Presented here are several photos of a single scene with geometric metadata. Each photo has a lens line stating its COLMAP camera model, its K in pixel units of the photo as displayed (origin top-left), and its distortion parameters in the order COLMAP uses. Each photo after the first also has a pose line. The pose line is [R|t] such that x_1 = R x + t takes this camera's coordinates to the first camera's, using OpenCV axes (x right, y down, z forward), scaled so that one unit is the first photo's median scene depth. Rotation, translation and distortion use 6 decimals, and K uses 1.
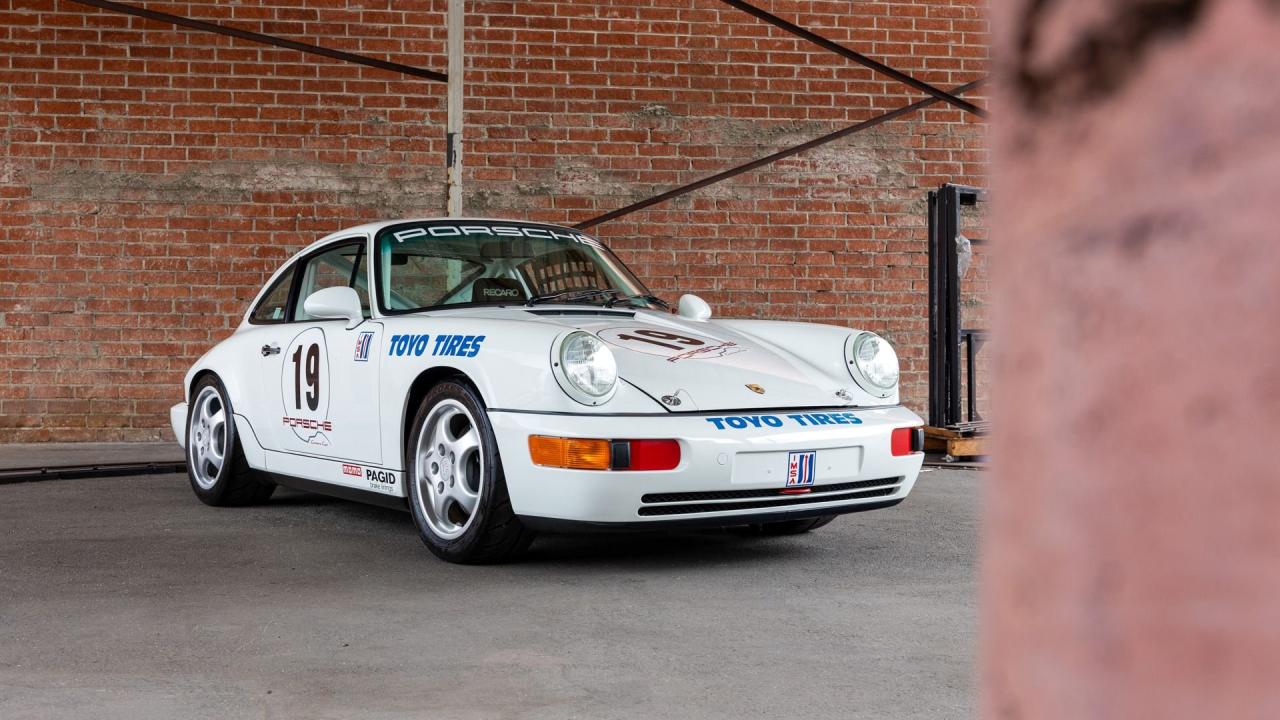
lens RADIAL K [[1561.4, 0, 640.0], [0, 1561.4, 360.0], [0, 0, 1]] dist [0.009290, -0.005105]
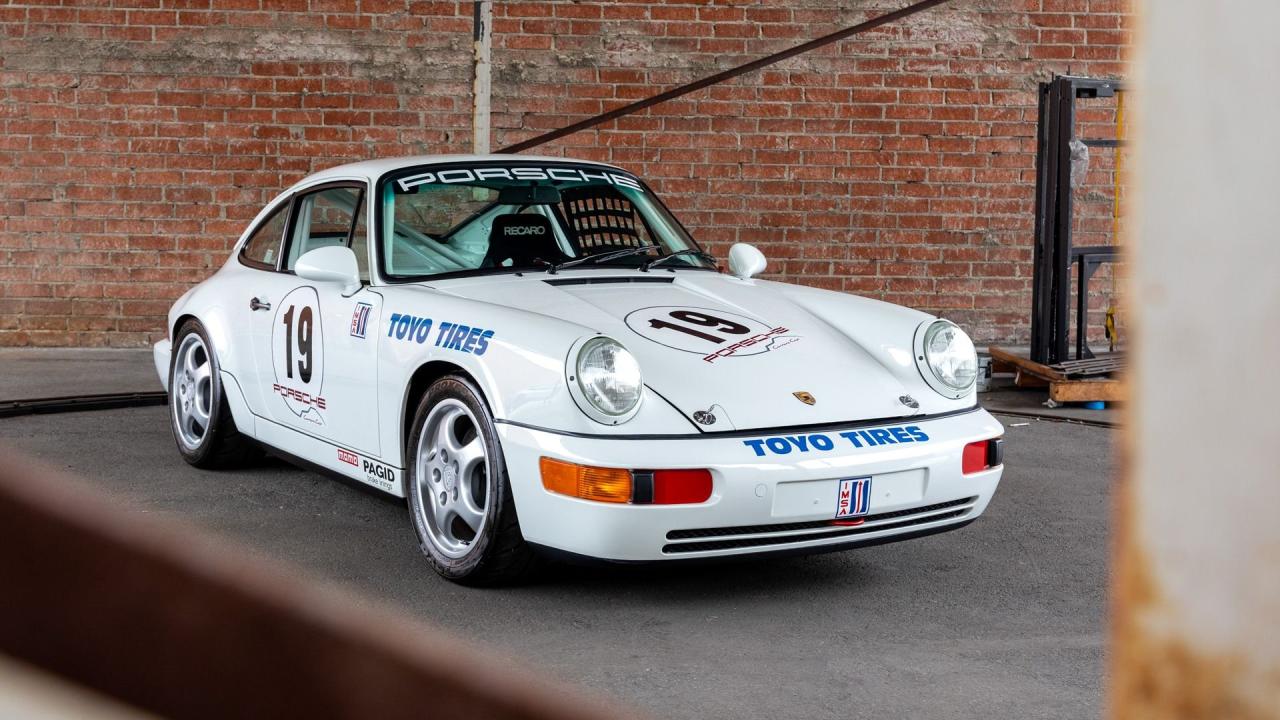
lens RADIAL K [[1814.0, 0, 585.8], [0, 1814.0, 339.3], [0, 0, 1]] dist [0.000465, 0.044046]
pose [[0.997371, 0.020093, -0.069625, 0.010257], [-0.013969, 0.996079, 0.087355, -0.045619], [0.071107, -0.086153, 0.993741, -0.001297]]
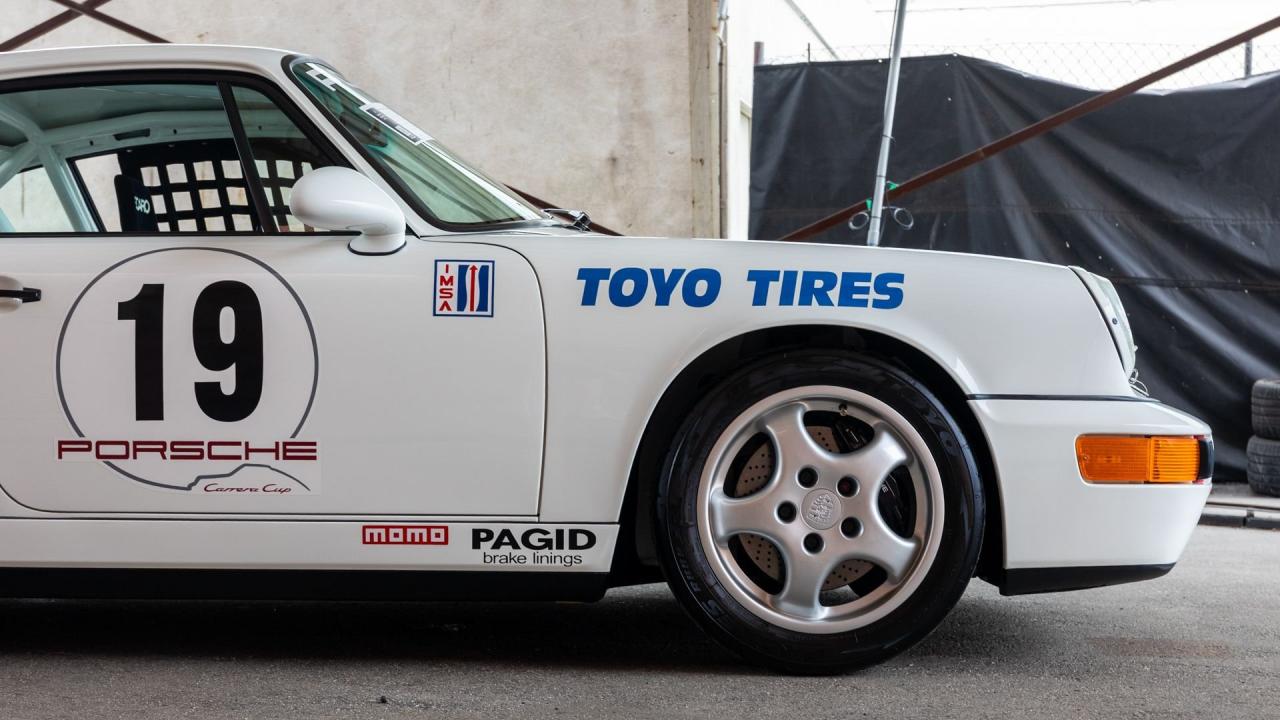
lens RADIAL K [[2088.2, 0, 640.0], [0, 2088.2, 360.0], [0, 0, 1]] dist [0.017065, -0.137059]
pose [[0.563545, 0.010723, 0.826016, -0.364047], [0.003768, 0.999872, -0.015551, 0.013122], [-0.826077, 0.011876, 0.563433, 0.291905]]
